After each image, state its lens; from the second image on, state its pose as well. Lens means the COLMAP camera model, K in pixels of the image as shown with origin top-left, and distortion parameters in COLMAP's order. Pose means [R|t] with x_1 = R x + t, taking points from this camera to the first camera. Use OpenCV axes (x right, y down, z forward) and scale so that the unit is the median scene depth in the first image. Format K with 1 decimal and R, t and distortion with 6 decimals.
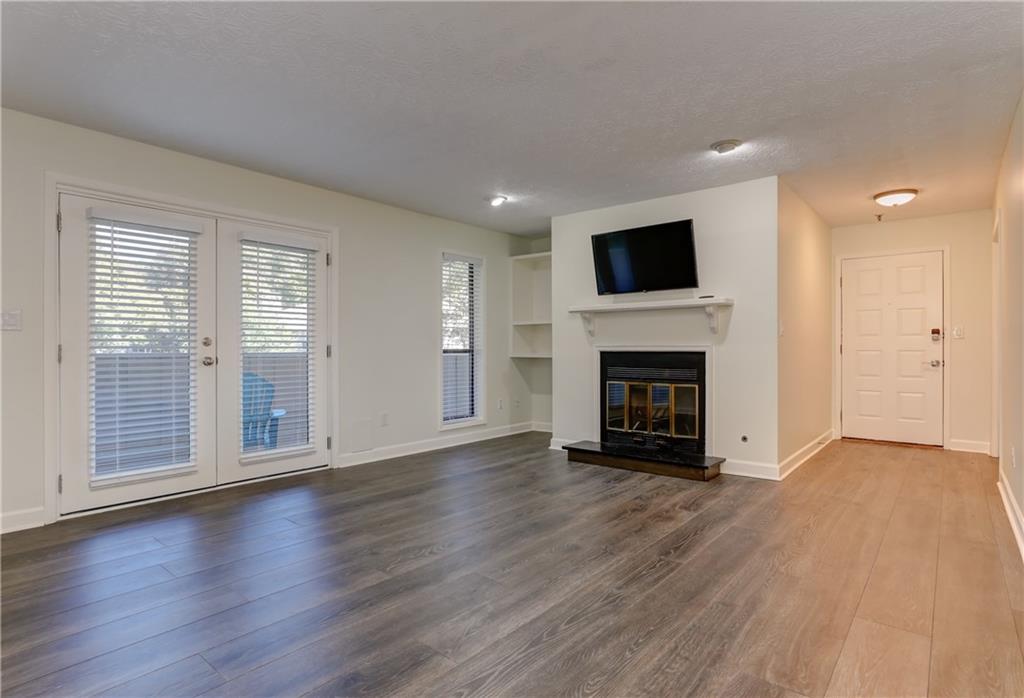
lens RADIAL K [[512.5, 0, 513.5], [0, 512.5, 351.1], [0, 0, 1]] dist [0.001365, 0.001033]
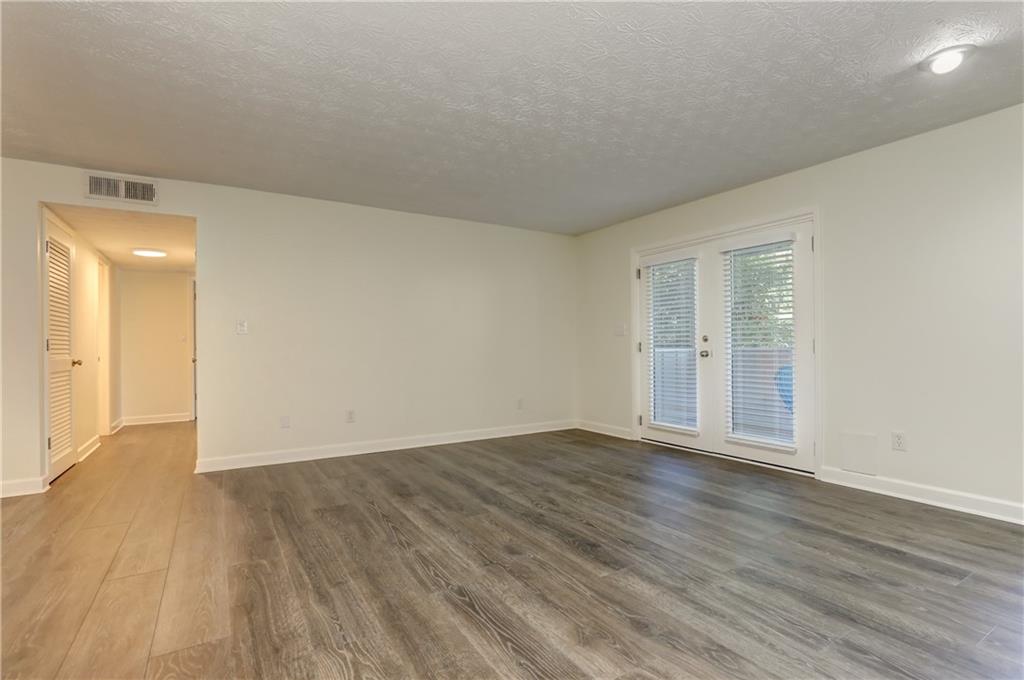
lens RADIAL K [[476.6, 0, 515.9], [0, 476.6, 346.3], [0, 0, 1]] dist [-0.013960, 0.000184]
pose [[-0.291775, -0.003371, -0.956481, 0.585847], [0.003841, 0.999982, -0.004696, 0.004422], [0.956479, -0.005044, -0.291757, 0.768597]]
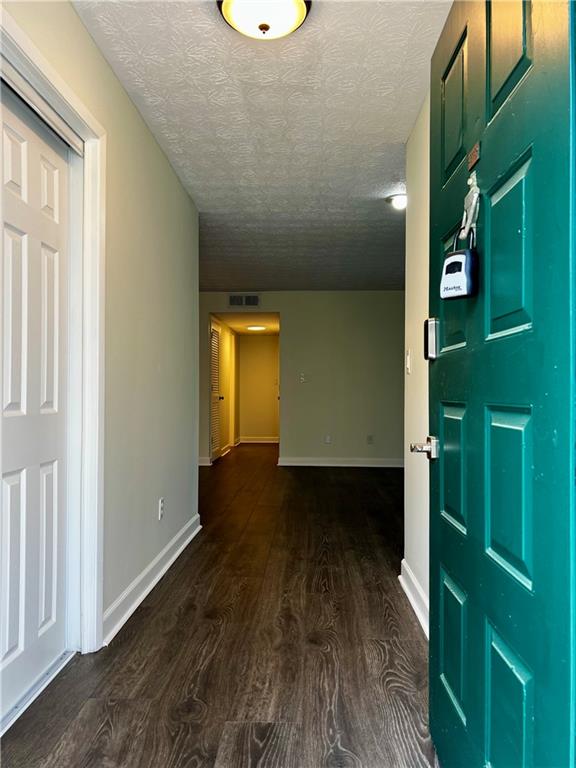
lens RADIAL K [[580.6, 0, 287.8], [0, 580.6, 385.3], [0, 0, 1]] dist [-0.002819, -0.000349]
pose [[-0.783048, -0.004518, -0.621944, 0.688331], [-0.001702, 0.999985, -0.005122, 0.002362], [0.621958, -0.002952, -0.783045, 0.912365]]
